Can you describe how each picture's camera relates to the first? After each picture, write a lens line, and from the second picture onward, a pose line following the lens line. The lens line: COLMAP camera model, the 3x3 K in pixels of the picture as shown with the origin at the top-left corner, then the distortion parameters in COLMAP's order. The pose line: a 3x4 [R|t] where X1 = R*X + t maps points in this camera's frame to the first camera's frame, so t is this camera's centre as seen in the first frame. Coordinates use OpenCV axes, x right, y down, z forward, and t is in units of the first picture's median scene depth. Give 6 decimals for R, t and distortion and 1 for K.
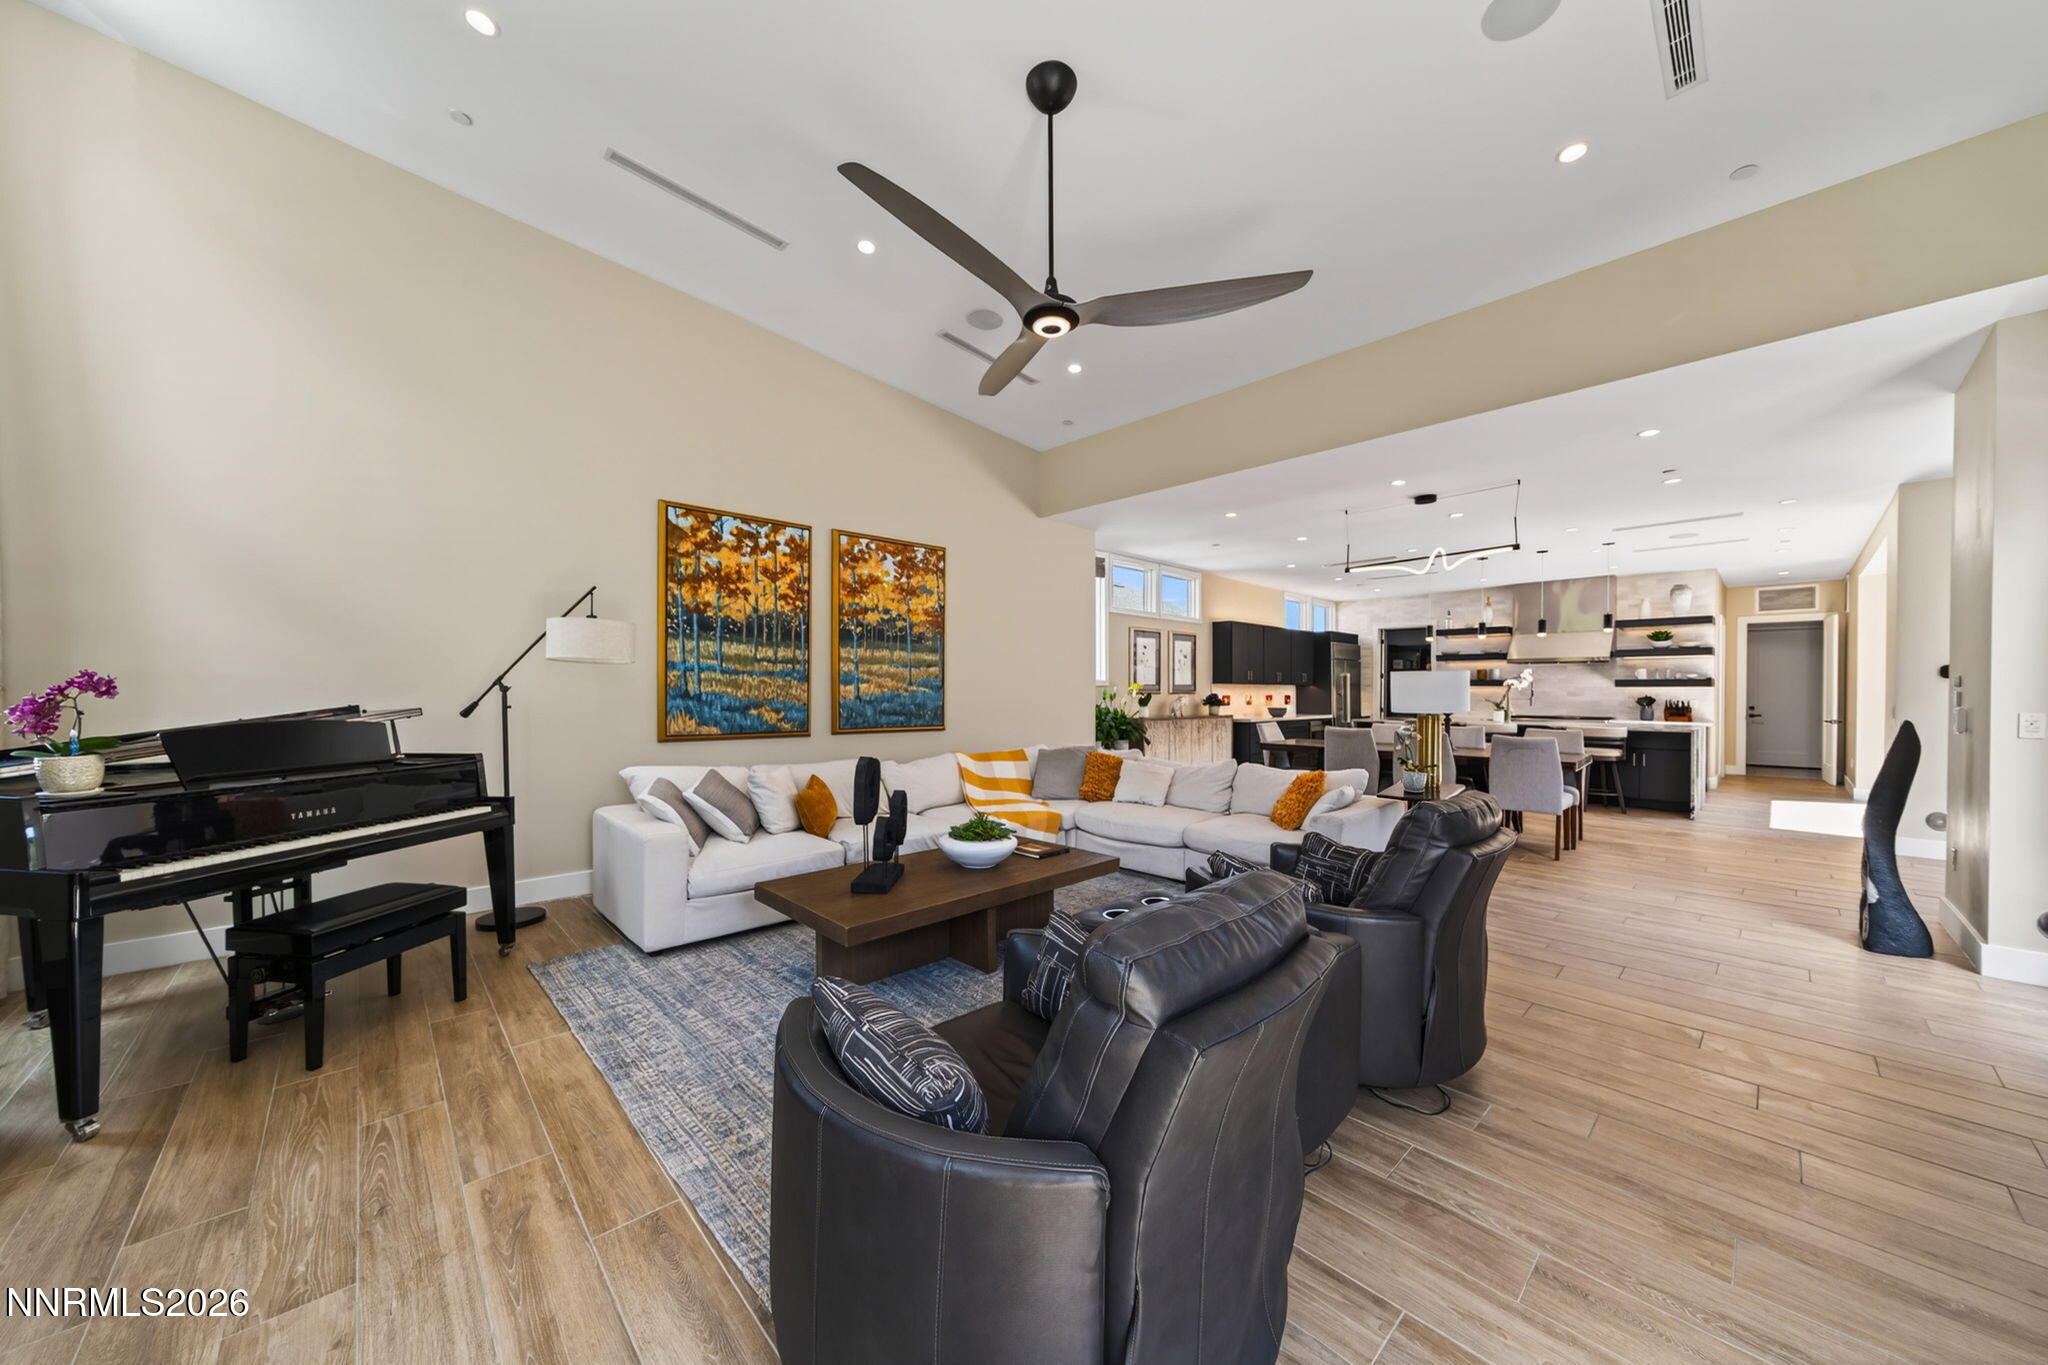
lens RADIAL K [[702.7, 0, 1019.7], [0, 702.7, 697.3], [0, 0, 1]] dist [-0.005817, 0.001793]
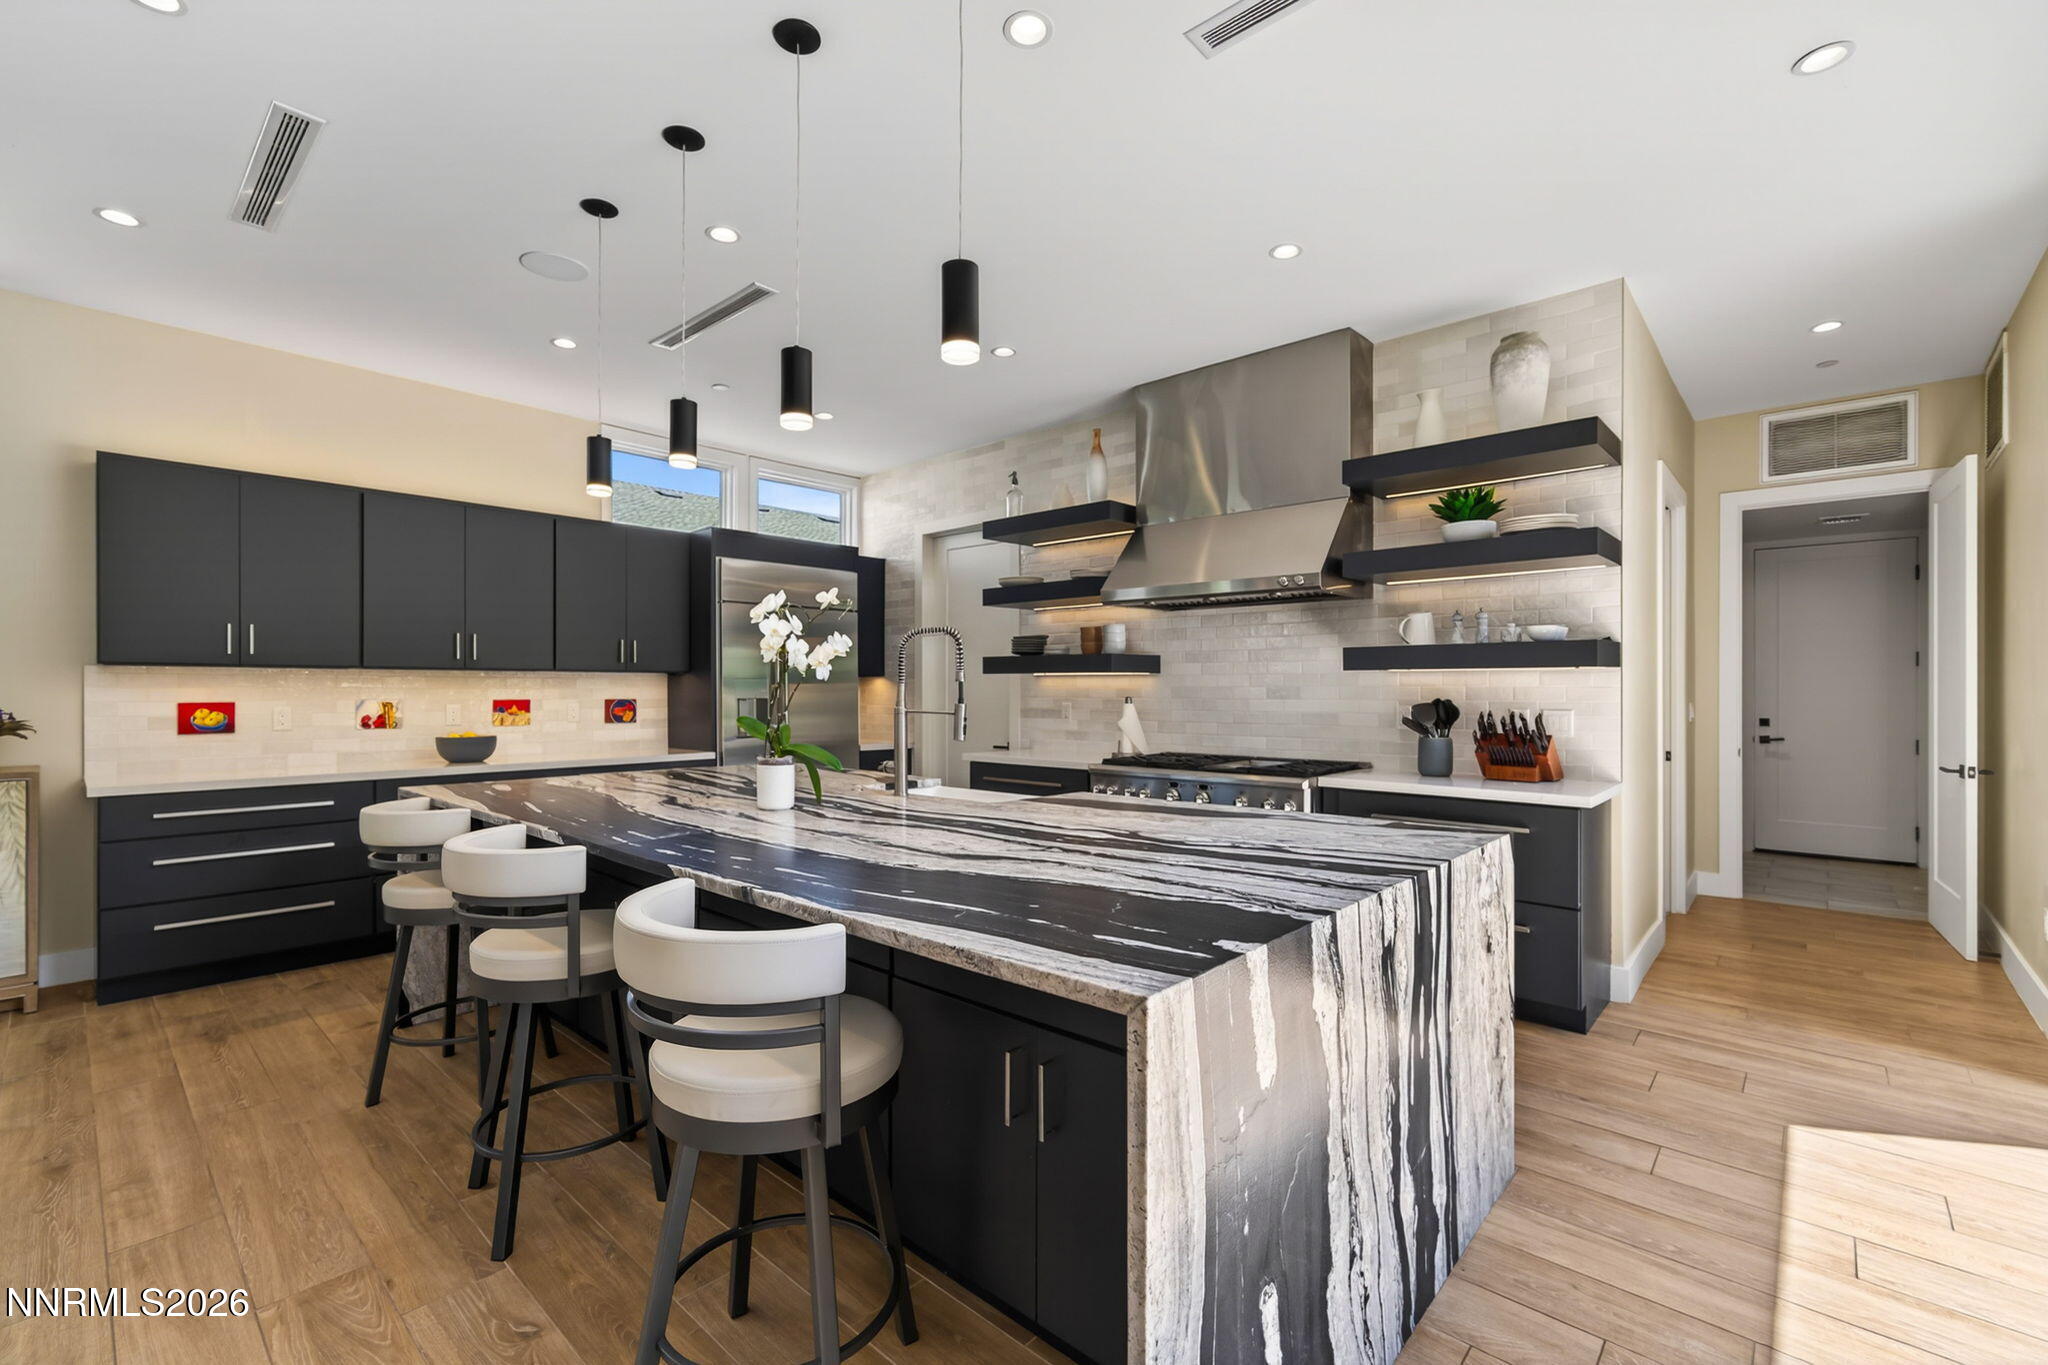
lens RADIAL K [[885.5, 0, 1011.9], [0, 885.5, 691.3], [0, 0, 1]] dist [-0.003053, 0.002381]
pose [[0.996127, -0.004839, 0.087796, 0.663405], [0.005225, 0.999978, -0.004172, -0.004435], [-0.087774, 0.004615, 0.996130, 0.612972]]
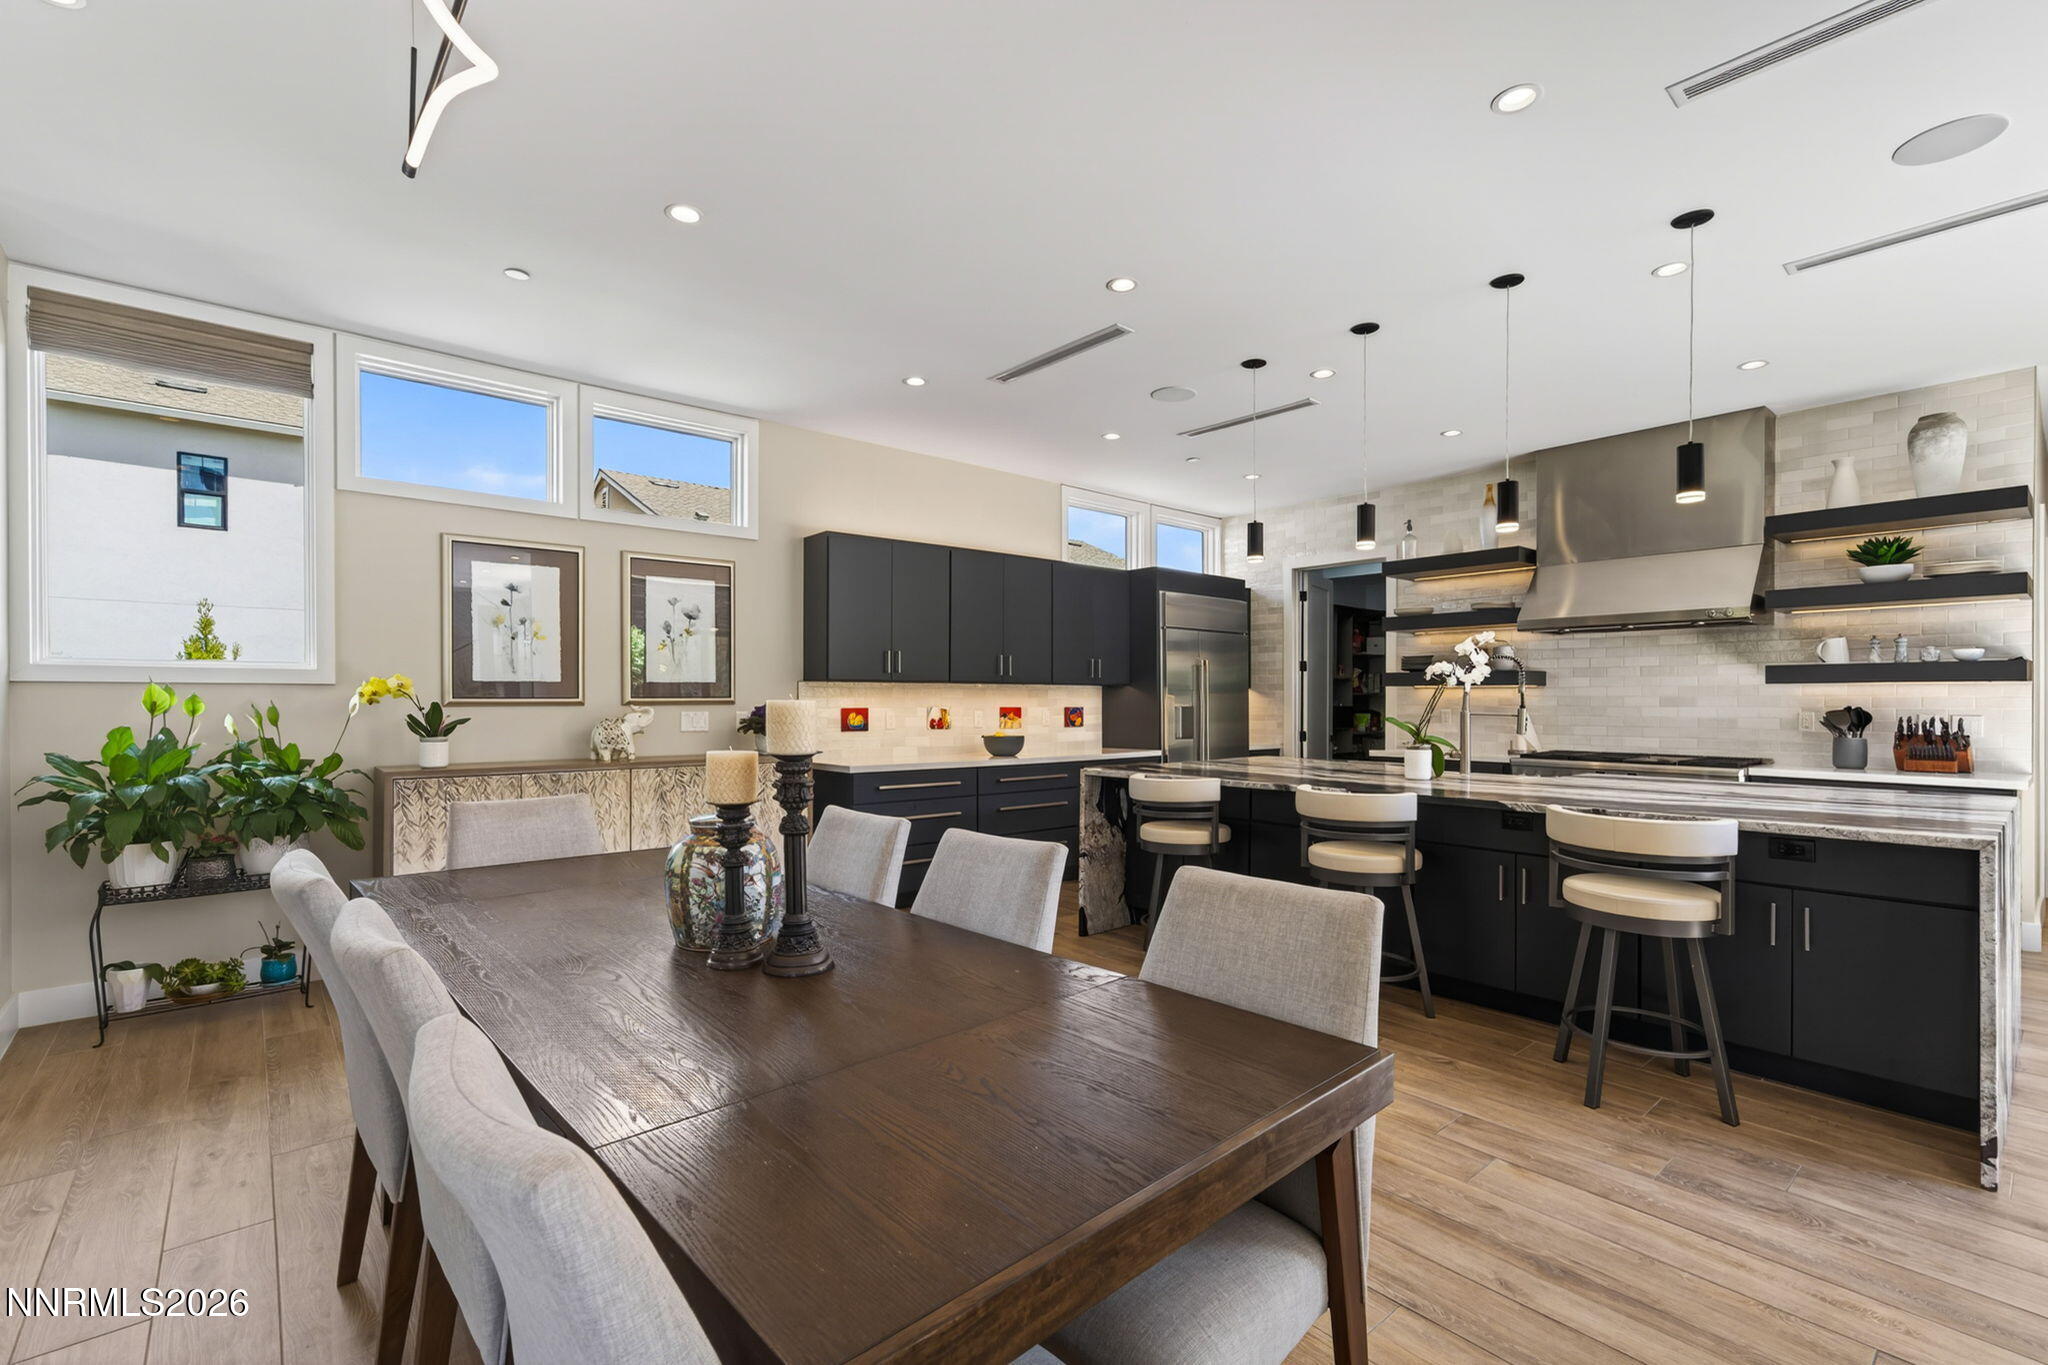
lens RADIAL K [[885.5, 0, 1042.0], [0, 885.5, 702.5], [0, 0, 1]] dist [-0.003053, 0.002381]
pose [[0.999251, -0.003915, -0.038495, 0.460658], [0.003731, 0.999981, -0.004853, -0.003532], [0.038513, 0.004706, 0.999247, 0.485277]]
